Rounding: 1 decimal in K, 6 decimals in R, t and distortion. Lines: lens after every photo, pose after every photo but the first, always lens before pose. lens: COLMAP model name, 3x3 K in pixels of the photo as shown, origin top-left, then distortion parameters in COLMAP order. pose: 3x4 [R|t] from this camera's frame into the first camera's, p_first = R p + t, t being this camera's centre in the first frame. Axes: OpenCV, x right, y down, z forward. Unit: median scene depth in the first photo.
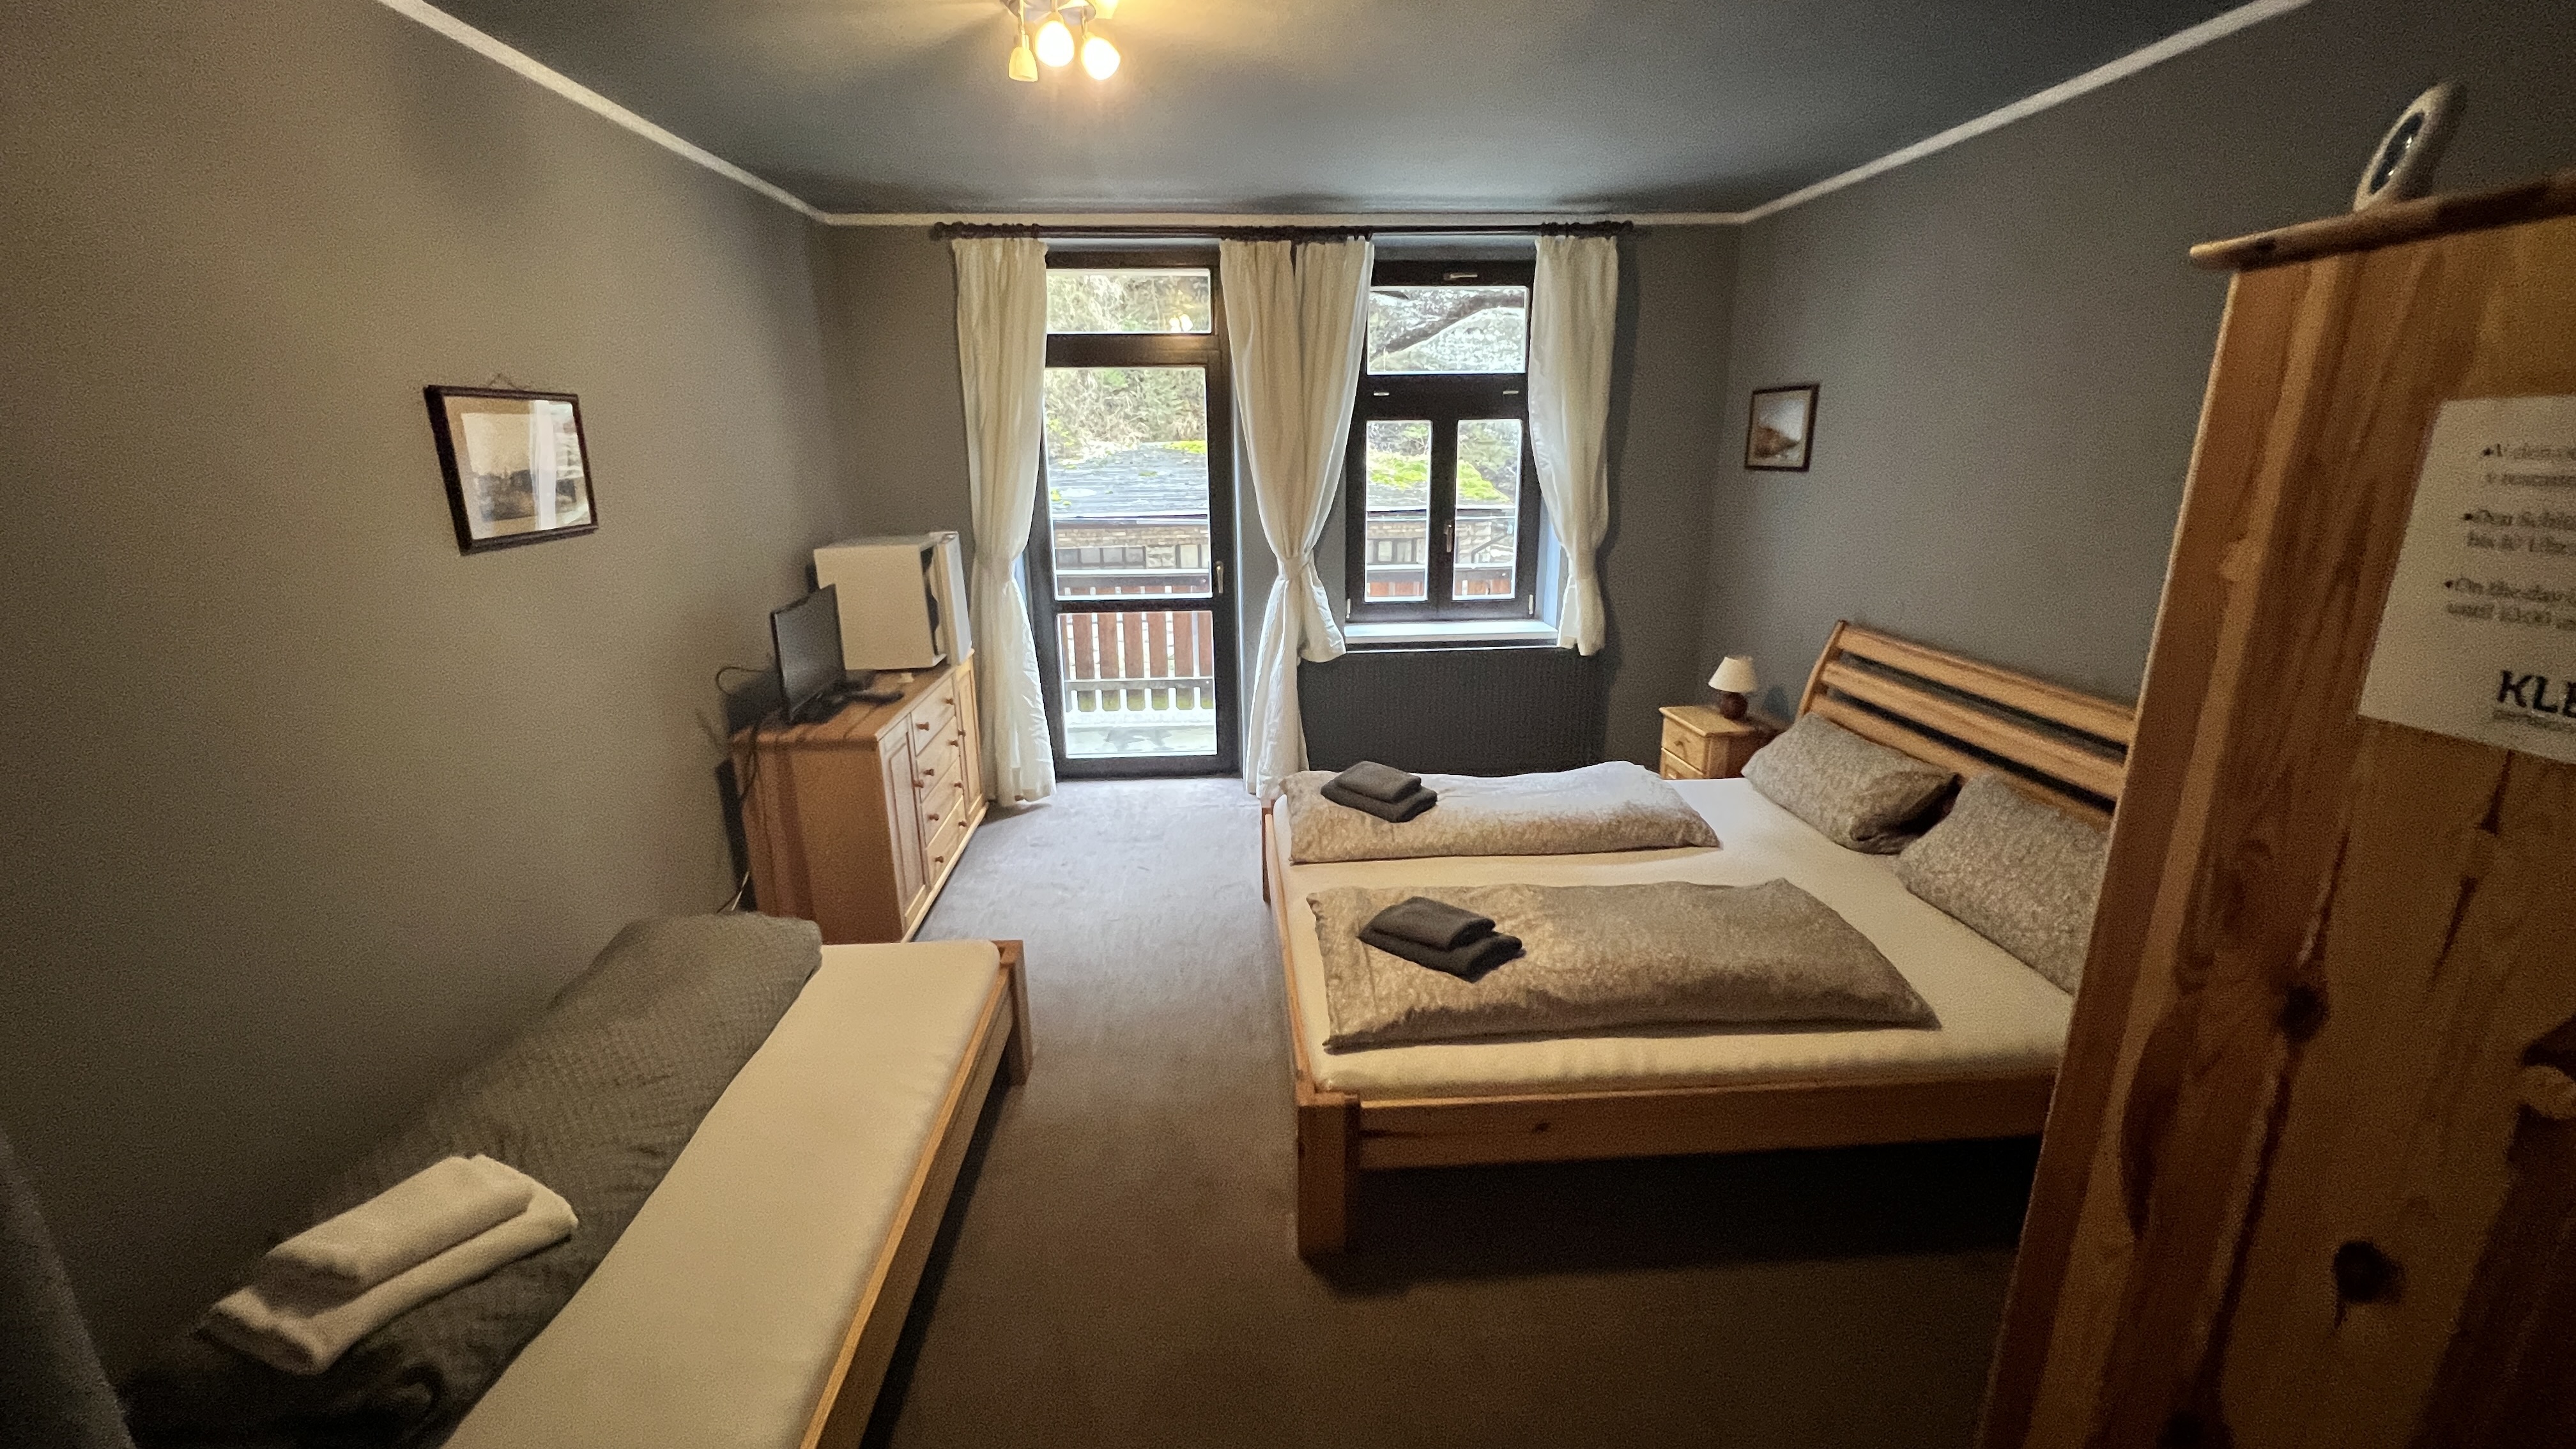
lens RADIAL K [[1028.6, 0, 1273.1], [0, 1028.6, 713.2], [0, 0, 1]] dist [-0.001480, -0.000044]
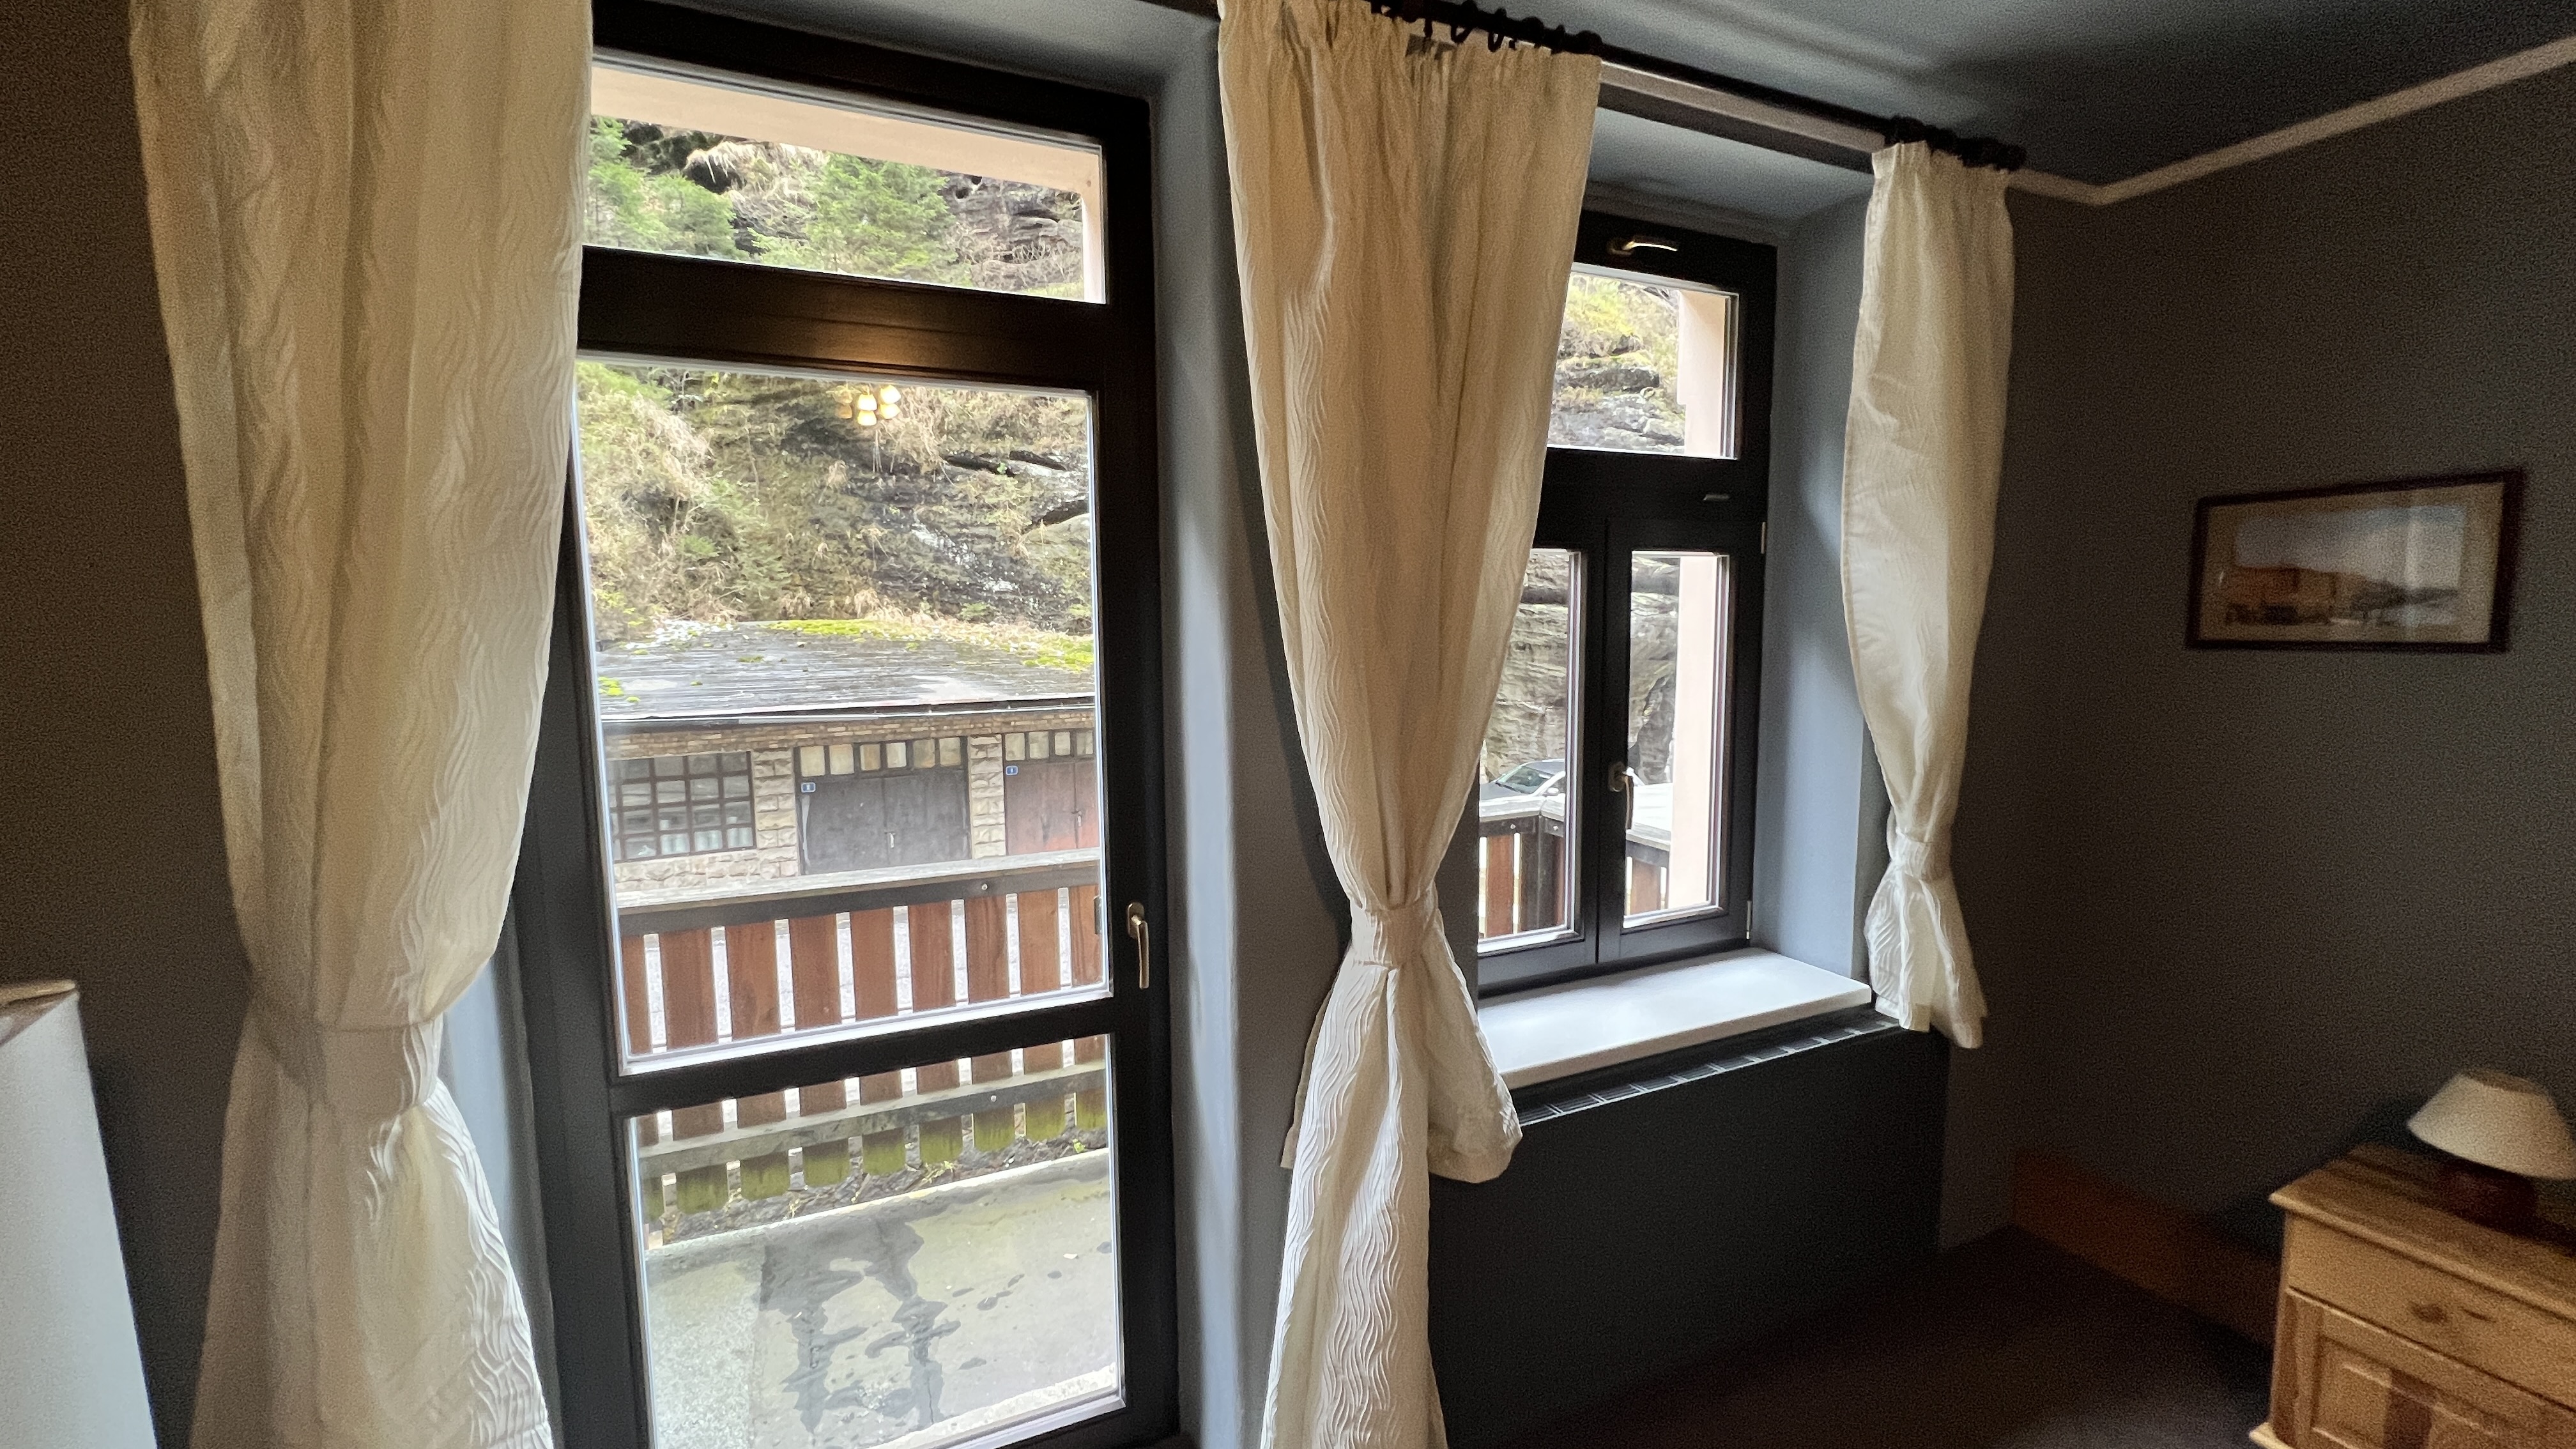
lens RADIAL K [[1028.6, 0, 1287.2], [0, 1028.6, 712.5], [0, 0, 1]] dist [-0.001480, -0.000044]
pose [[0.930132, -0.032810, 0.365757, -0.033606], [0.094669, 0.983759, -0.152497, -0.038084], [-0.354813, 0.176468, 0.918132, 0.155540]]
